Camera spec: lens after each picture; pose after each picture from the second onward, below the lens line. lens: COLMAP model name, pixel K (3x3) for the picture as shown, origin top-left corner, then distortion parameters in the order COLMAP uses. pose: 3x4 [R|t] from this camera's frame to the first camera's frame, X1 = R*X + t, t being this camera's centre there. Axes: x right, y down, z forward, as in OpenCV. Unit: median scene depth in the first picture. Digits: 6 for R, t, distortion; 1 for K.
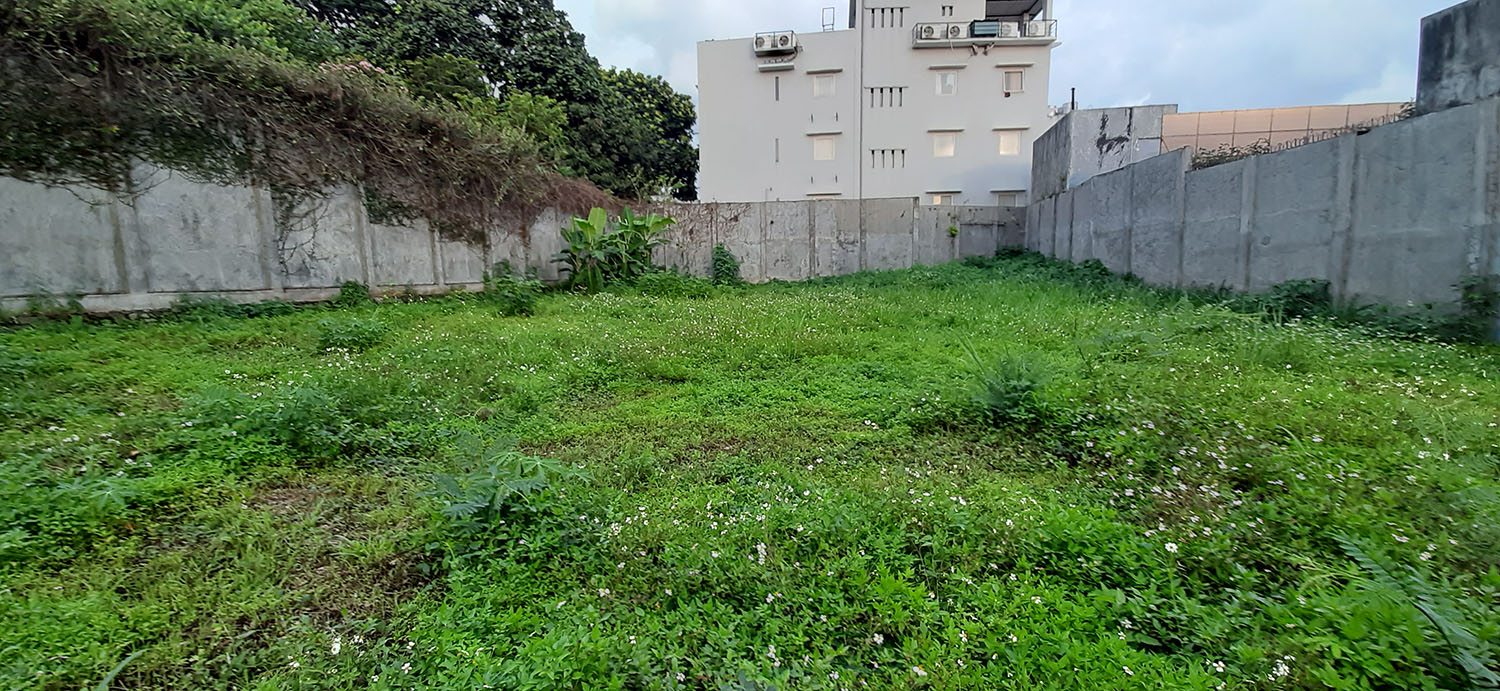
lens RADIAL K [[579.8, 0, 746.2], [0, 579.8, 354.7], [0, 0, 1]] dist [-0.000331, -0.000144]
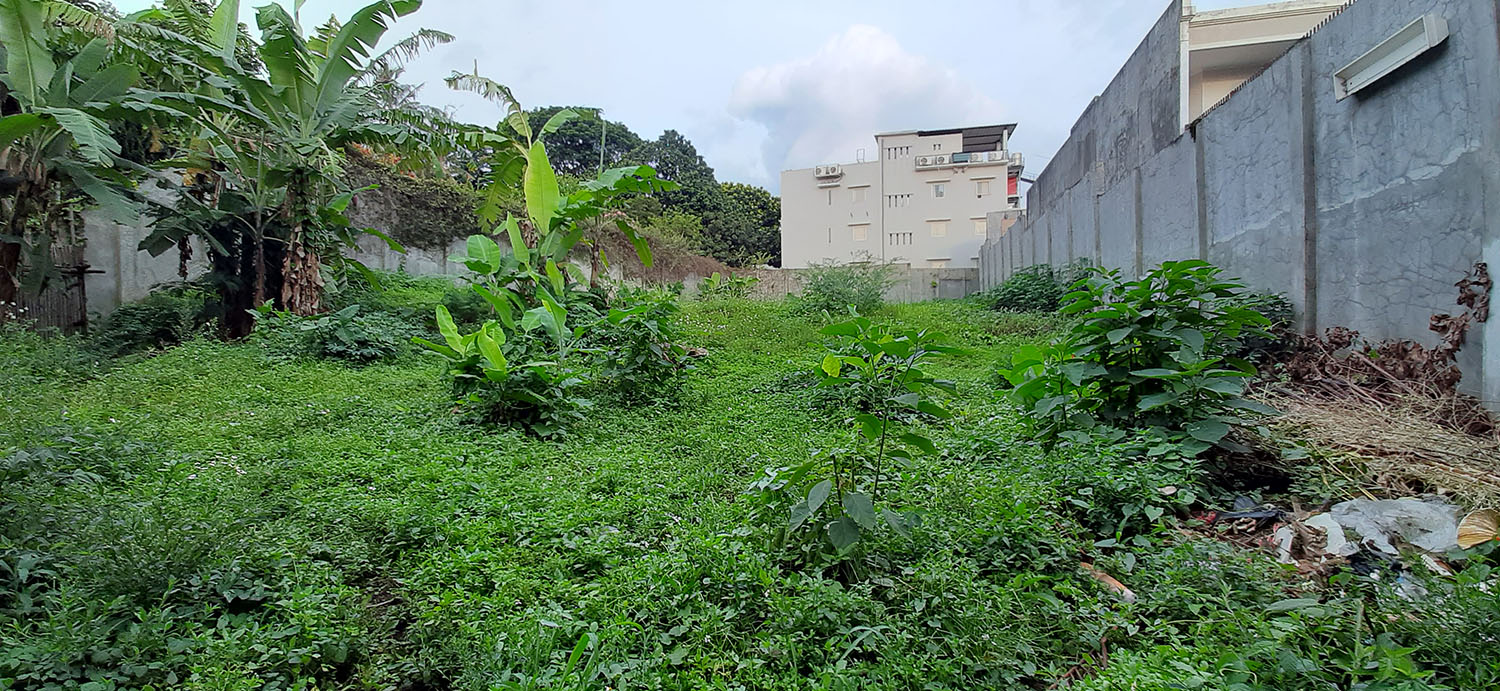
lens RADIAL K [[579.8, 0, 746.0], [0, 579.8, 356.1], [0, 0, 1]] dist [-0.000331, -0.000144]
pose [[0.979687, 0.012427, -0.200145, 0.150119], [-0.034334, 0.993735, -0.106361, 0.146428], [0.197569, 0.111073, 0.973976, -0.538013]]
